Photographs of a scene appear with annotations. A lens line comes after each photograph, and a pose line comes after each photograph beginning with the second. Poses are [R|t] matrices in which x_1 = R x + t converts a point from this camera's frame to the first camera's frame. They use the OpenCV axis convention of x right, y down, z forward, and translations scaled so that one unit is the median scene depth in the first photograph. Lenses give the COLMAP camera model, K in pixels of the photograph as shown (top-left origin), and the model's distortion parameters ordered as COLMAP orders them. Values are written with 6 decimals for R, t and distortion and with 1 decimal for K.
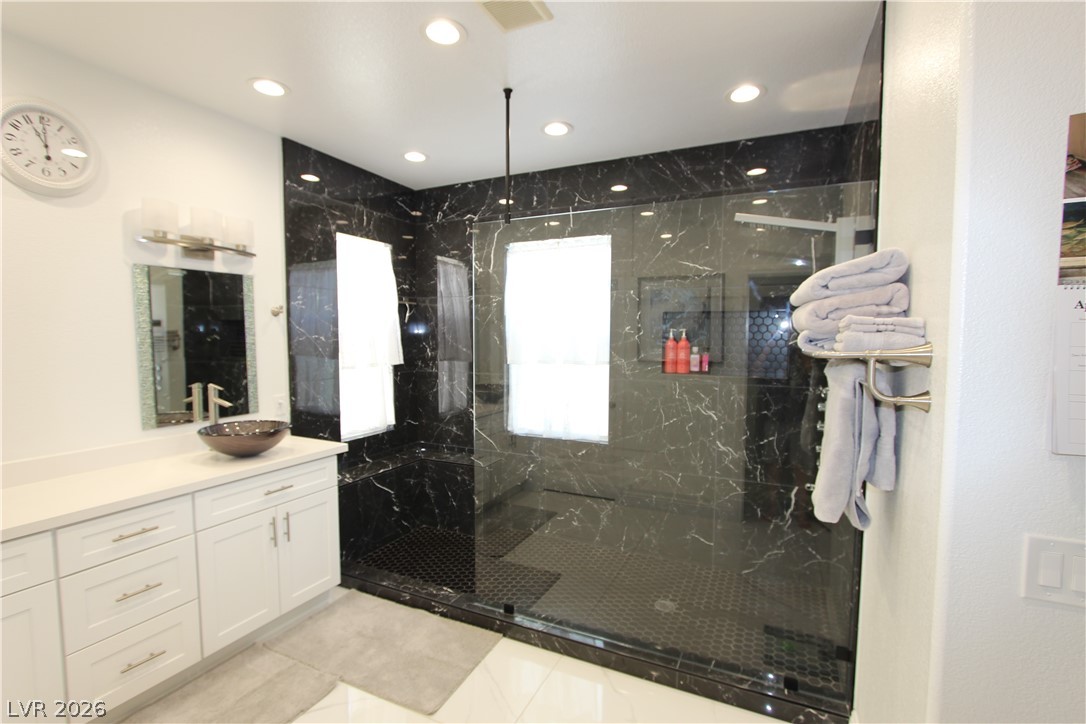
lens RADIAL K [[499.4, 0, 543.7], [0, 499.4, 371.7], [0, 0, 1]] dist [-0.020243, 0.002365]
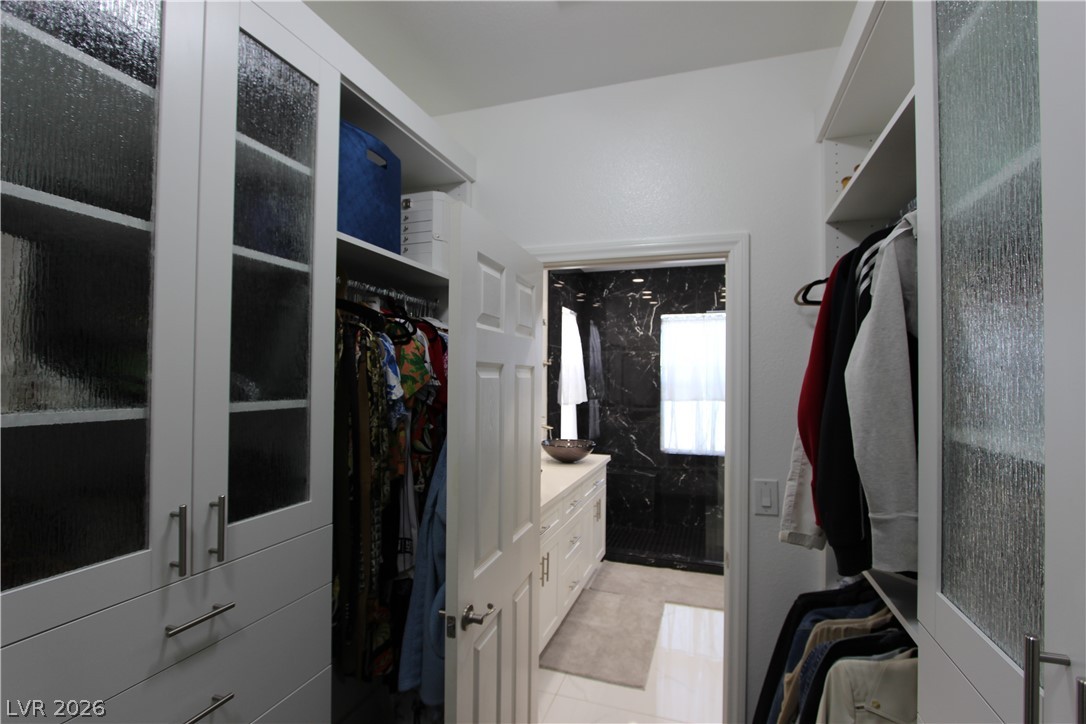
lens RADIAL K [[499.4, 0, 540.8], [0, 499.4, 372.6], [0, 0, 1]] dist [-0.020243, 0.002365]
pose [[0.993743, 0.006379, 0.111513, -0.676382], [0.002716, 0.996693, -0.081217, 0.020193], [-0.111662, 0.081012, 0.990439, -0.396155]]
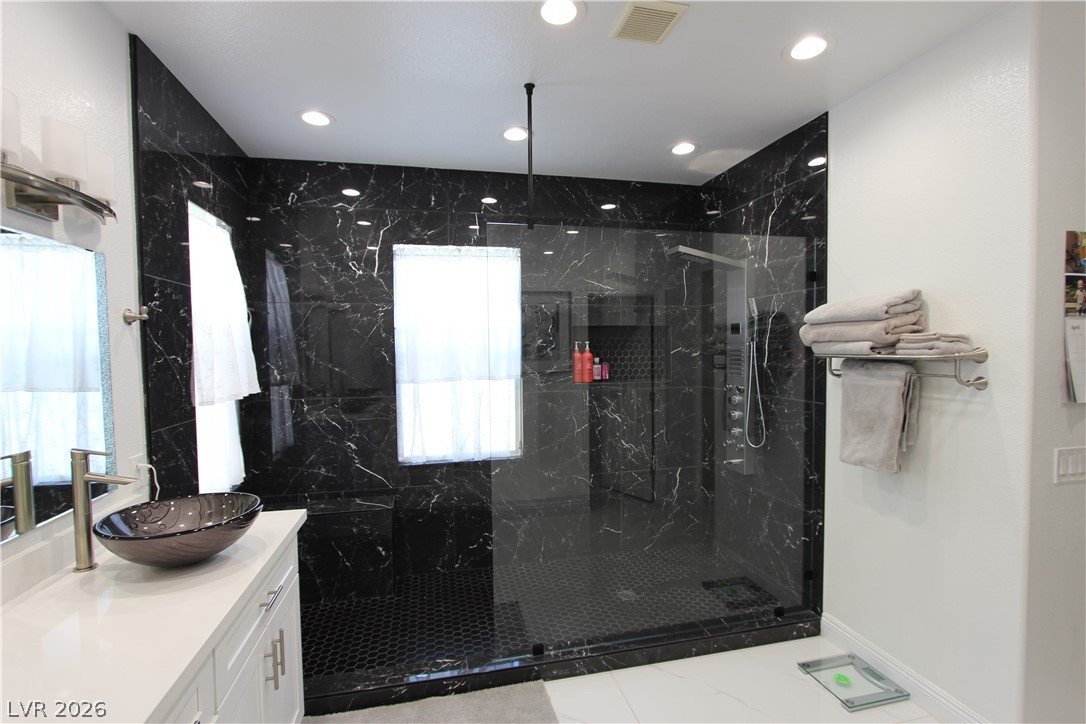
lens RADIAL K [[499.4, 0, 542.6], [0, 499.4, 370.2], [0, 0, 1]] dist [-0.020243, 0.002365]
pose [[0.783164, -0.041282, 0.620443, -0.496100], [0.059759, 0.998172, -0.009017, -0.020161], [-0.618937, 0.044139, 0.784200, 0.213445]]
